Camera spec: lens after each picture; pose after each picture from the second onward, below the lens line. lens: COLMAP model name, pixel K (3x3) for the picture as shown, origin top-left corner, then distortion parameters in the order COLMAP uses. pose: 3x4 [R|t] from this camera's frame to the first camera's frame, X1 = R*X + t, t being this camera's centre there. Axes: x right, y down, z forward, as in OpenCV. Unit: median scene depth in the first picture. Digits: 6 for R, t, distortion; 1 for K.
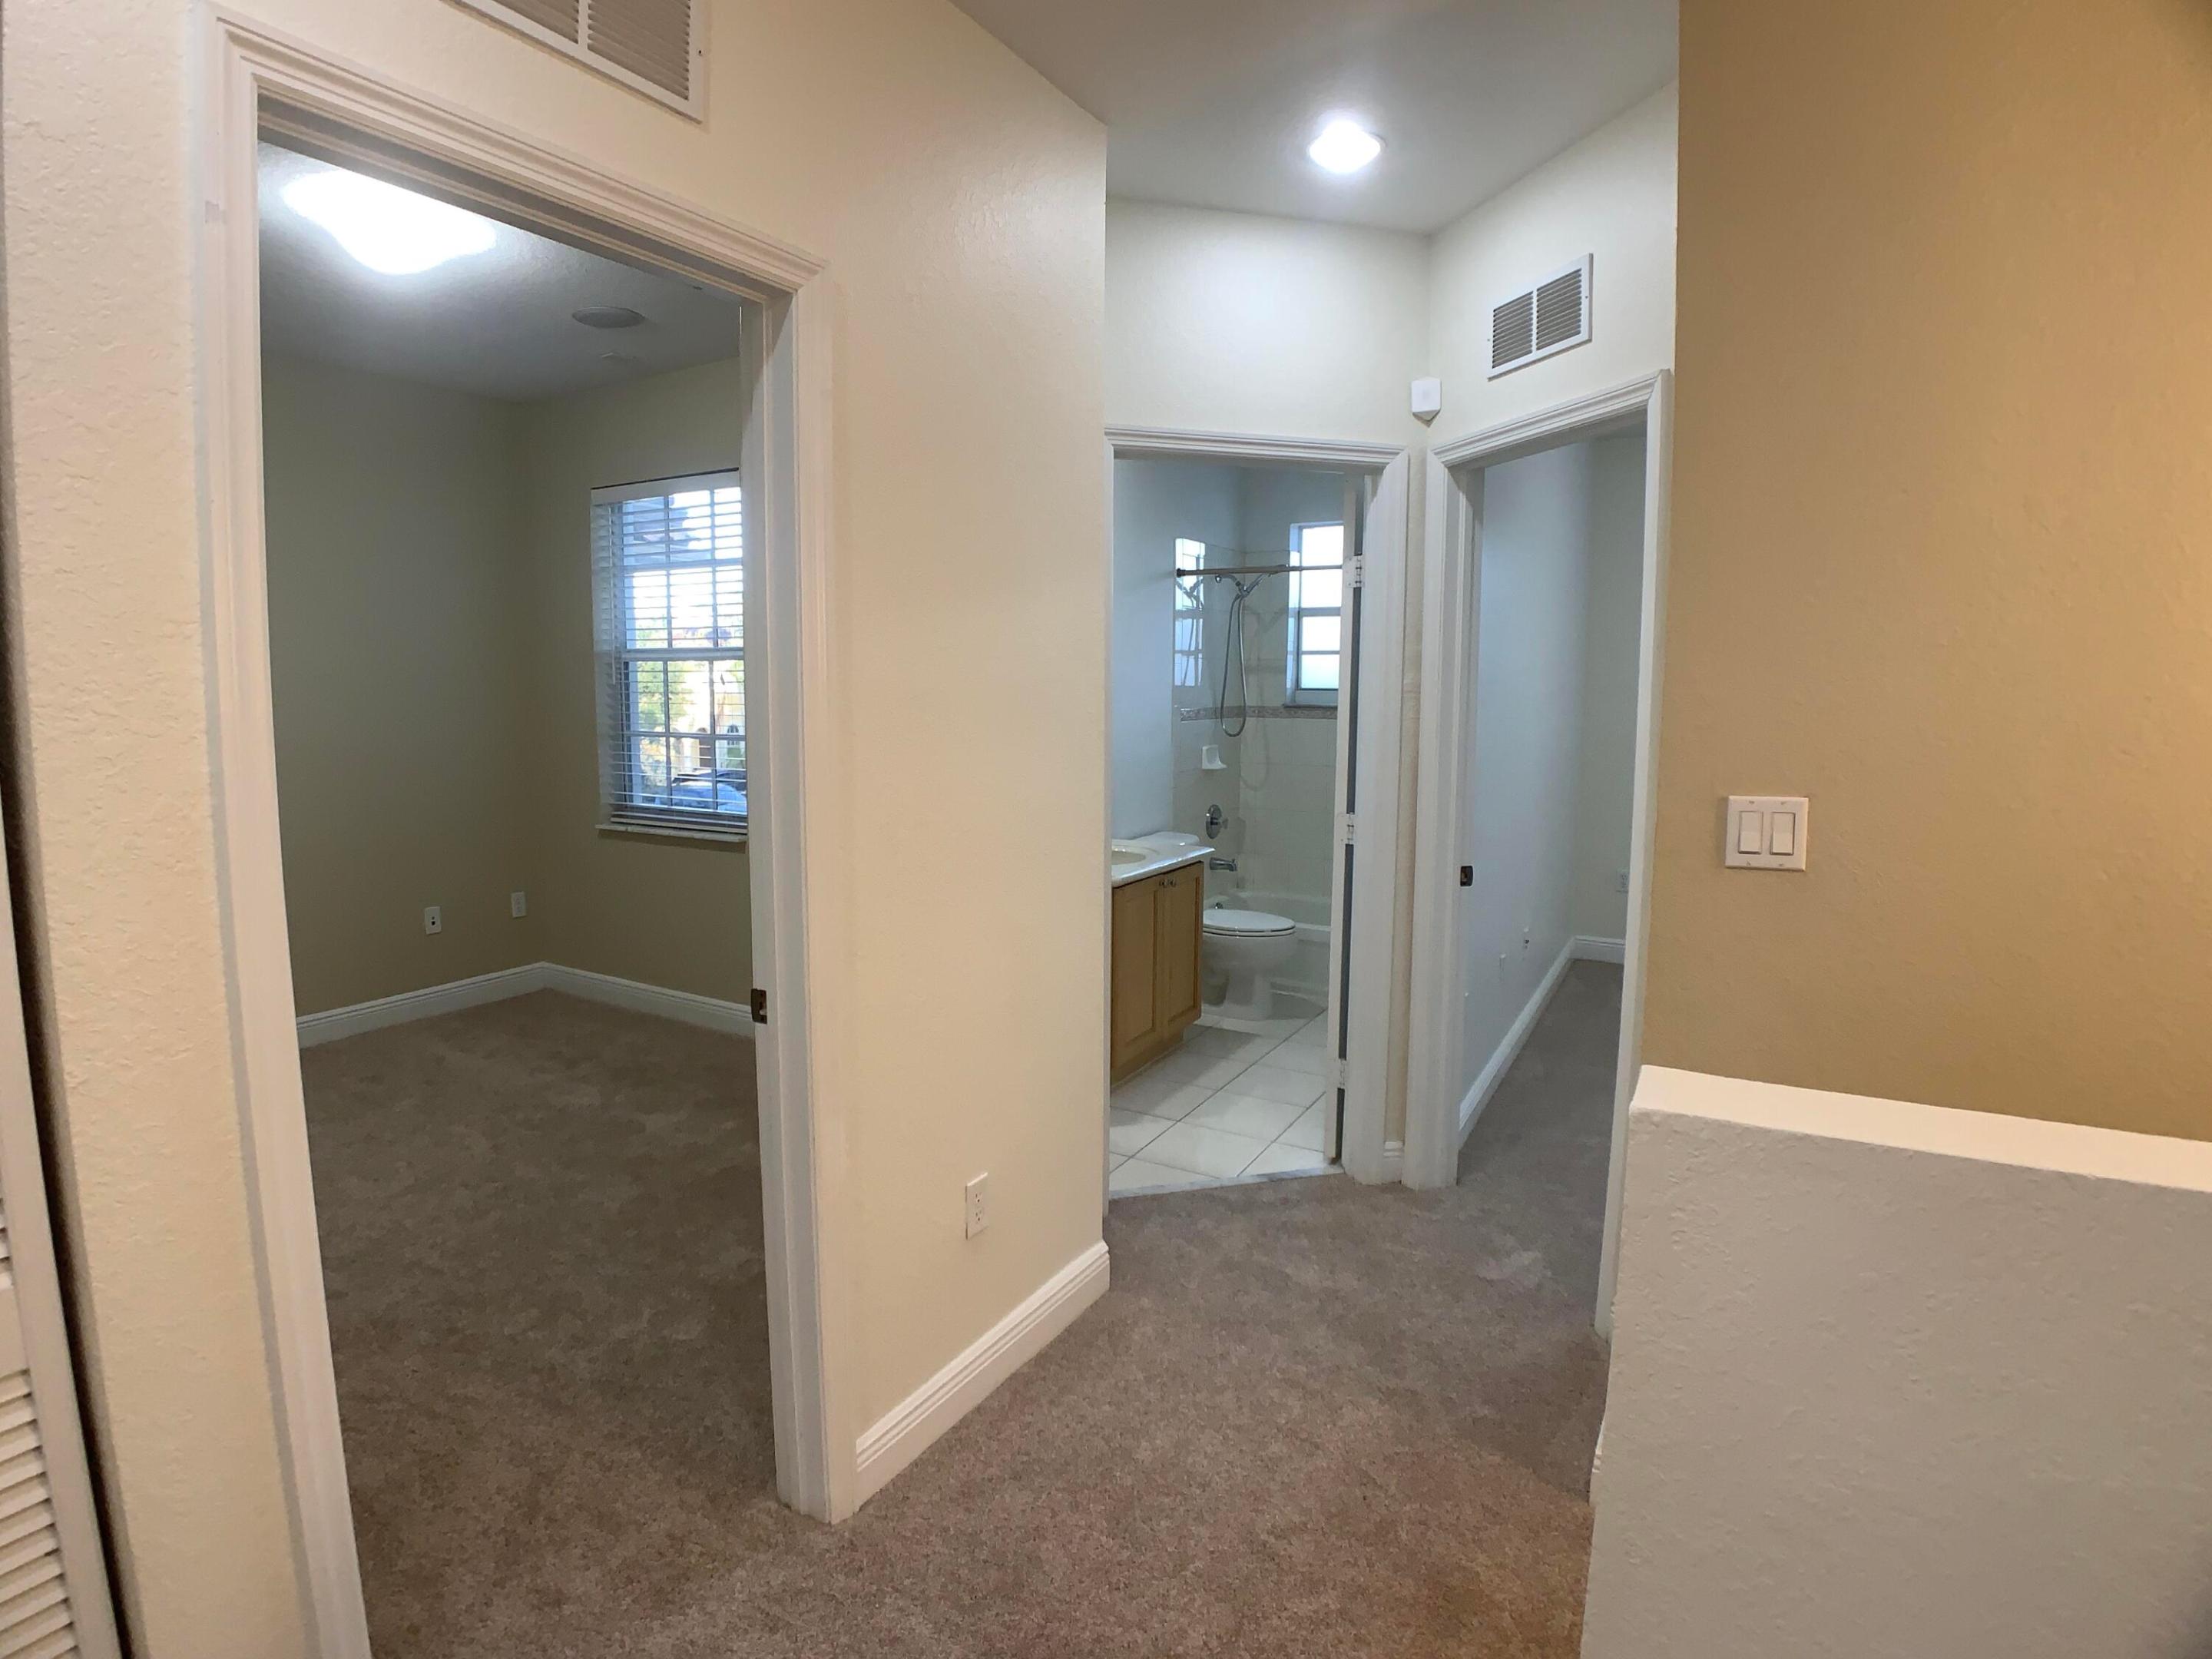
lens RADIAL K [[1155.1, 0, 1110.9], [0, 1155.1, 833.2], [0, 0, 1]] dist [-0.089672, -0.002504]
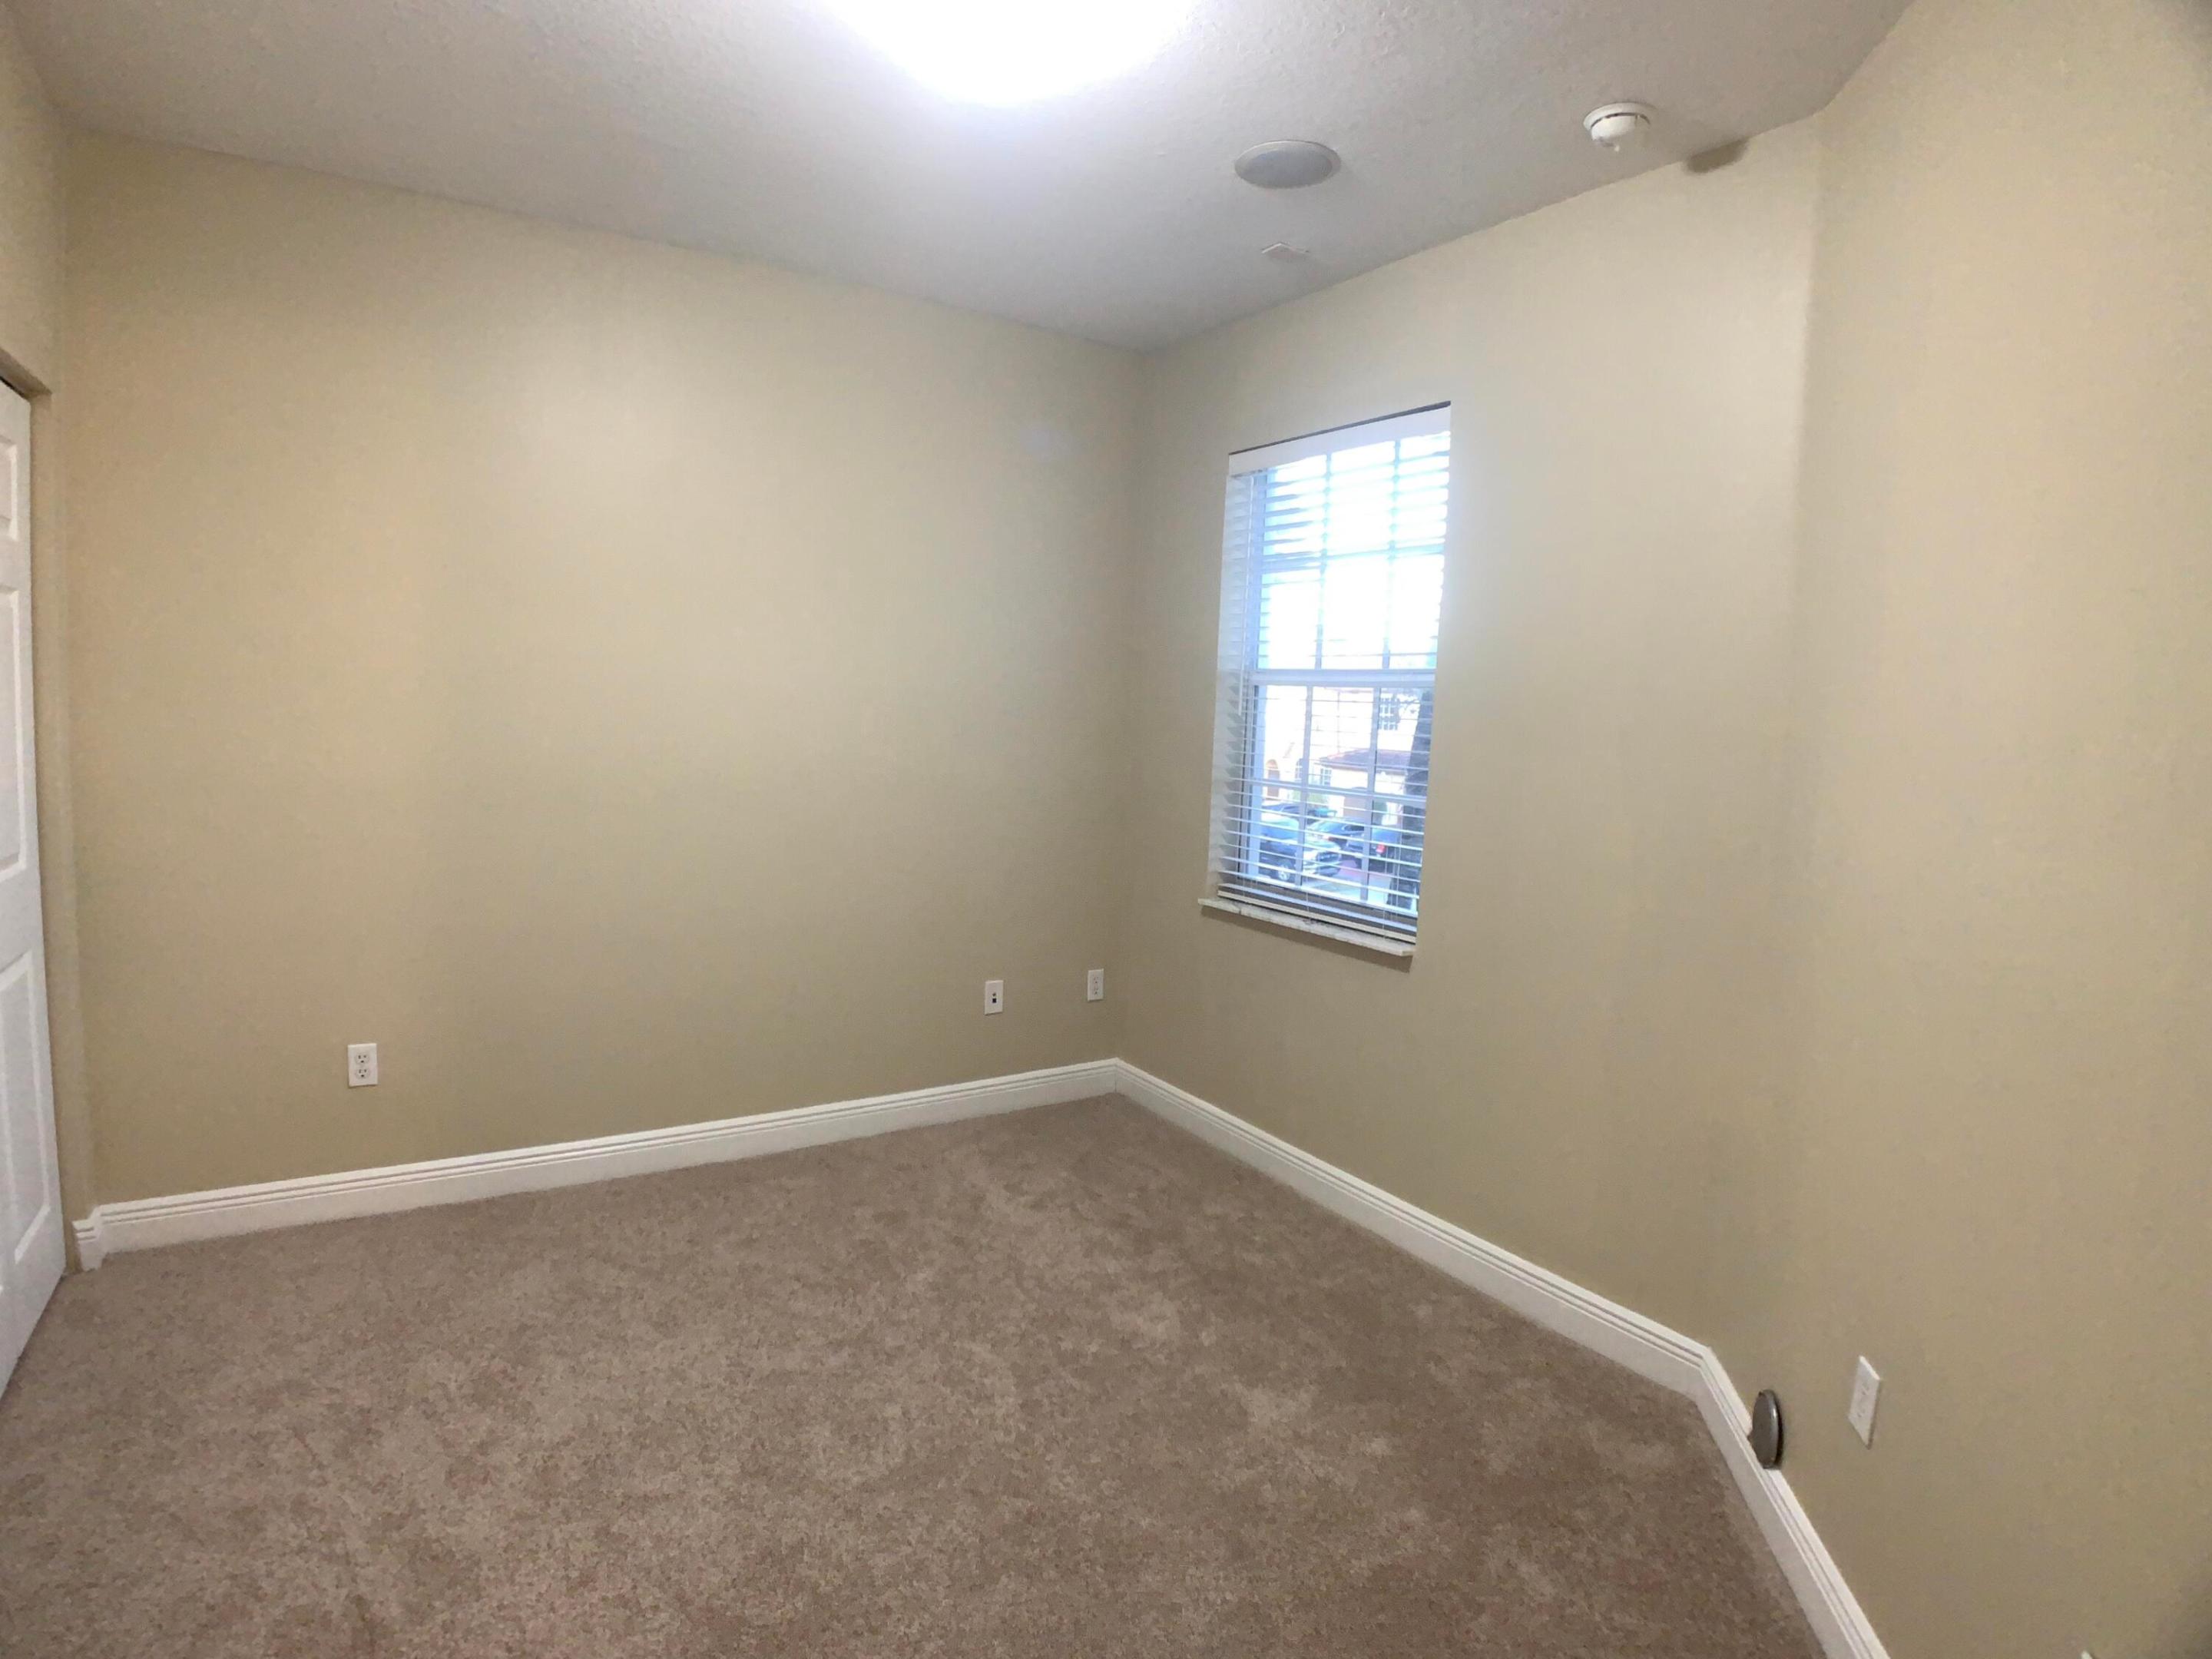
lens RADIAL K [[1165.2, 0, 1108.9], [0, 1165.2, 820.1], [0, 0, 1]] dist [-0.074195, 0.000619]
pose [[0.886267, 0.070360, -0.457799, -0.163751], [-0.089971, 0.995720, -0.021143, -0.039663], [0.454352, 0.059927, 0.888804, 0.292706]]
